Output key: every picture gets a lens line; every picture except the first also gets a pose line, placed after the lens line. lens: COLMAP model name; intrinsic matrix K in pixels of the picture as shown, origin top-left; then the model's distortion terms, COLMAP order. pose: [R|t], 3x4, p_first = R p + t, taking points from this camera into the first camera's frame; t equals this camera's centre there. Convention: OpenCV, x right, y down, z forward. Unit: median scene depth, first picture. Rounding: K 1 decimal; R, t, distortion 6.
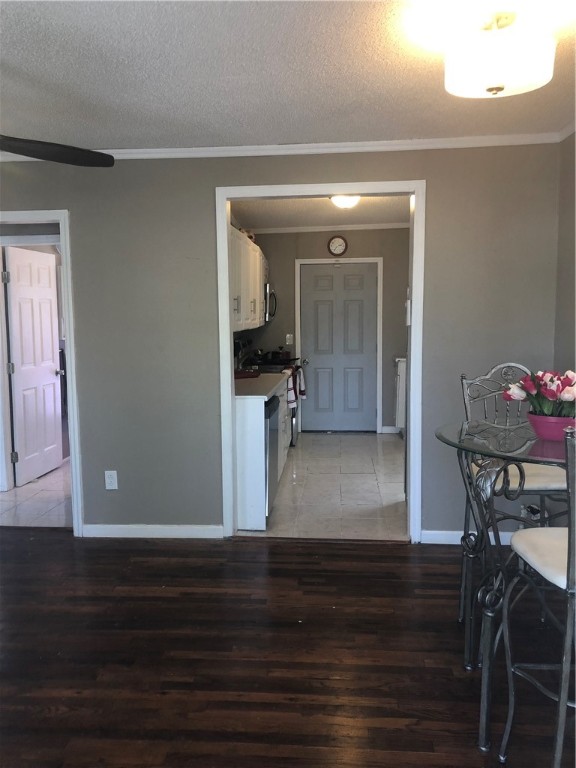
lens RADIAL K [[629.7, 0, 287.2], [0, 629.7, 388.6], [0, 0, 1]] dist [0.033525, -0.018956]
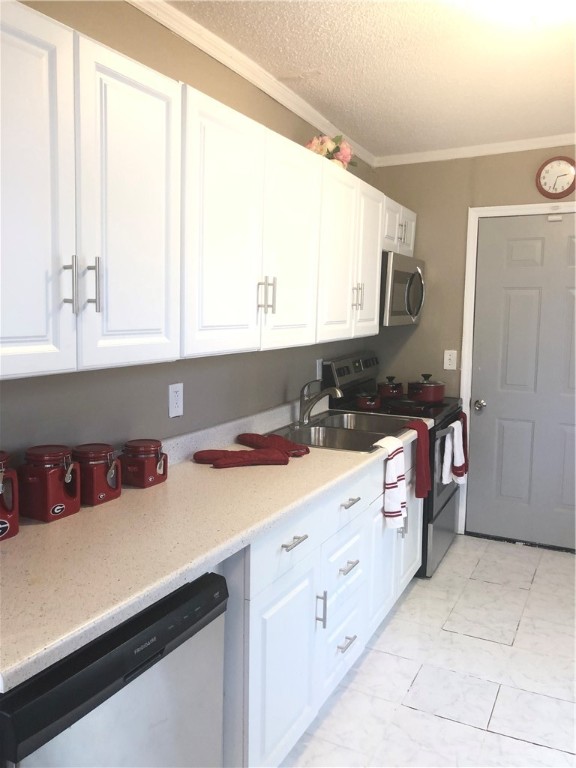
lens RADIAL K [[629.7, 0, 293.1], [0, 629.7, 380.1], [0, 0, 1]] dist [0.033525, -0.018956]
pose [[0.925496, 0.065789, -0.373001, 0.084545], [-0.066250, 0.997736, 0.011598, -0.061188], [0.372920, 0.013977, 0.927758, 0.472578]]
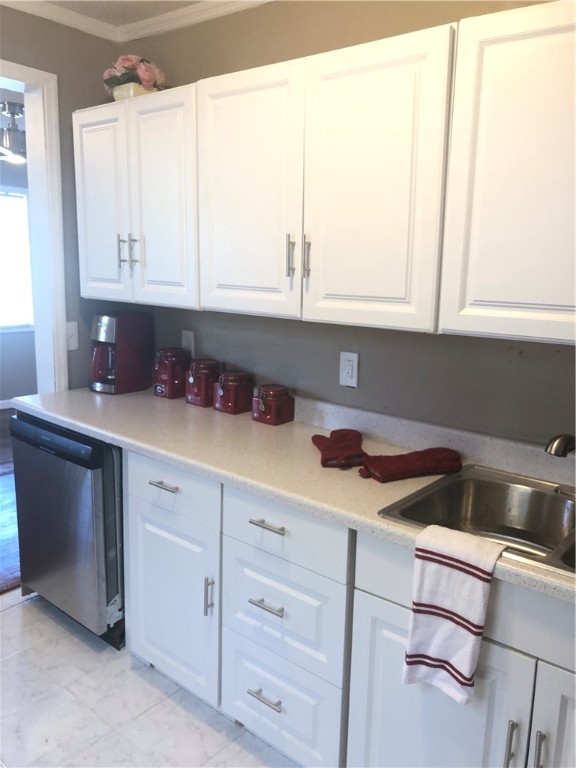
lens RADIAL K [[629.7, 0, 280.1], [0, 629.7, 381.3], [0, 0, 1]] dist [0.033525, -0.018956]
pose [[-0.581513, 0.130424, -0.803015, 0.179157], [-0.124357, 0.961215, 0.246174, -0.110103], [0.803977, 0.243014, -0.542739, 0.895101]]
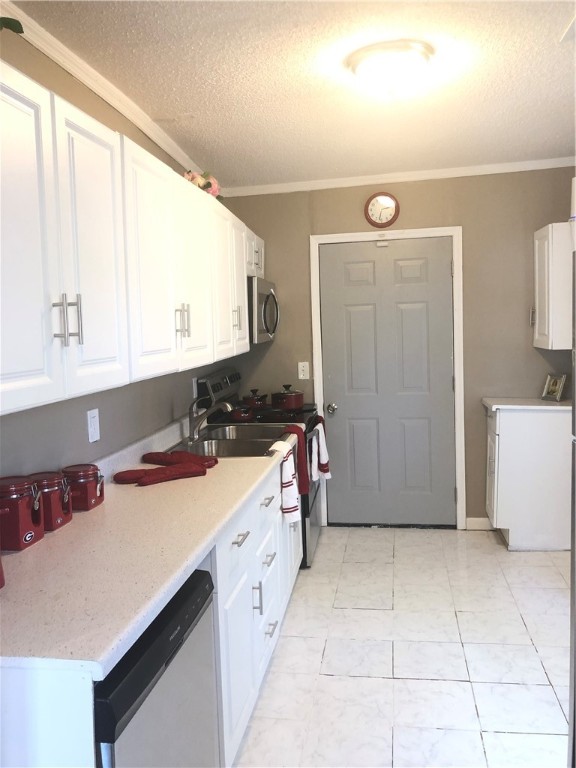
lens RADIAL K [[629.7, 0, 289.0], [0, 629.7, 380.6], [0, 0, 1]] dist [0.033525, -0.018956]
pose [[0.996430, -0.017574, -0.082575, 0.040336], [0.015657, 0.999594, -0.023812, -0.057440], [0.082960, 0.022434, 0.996300, 0.423955]]
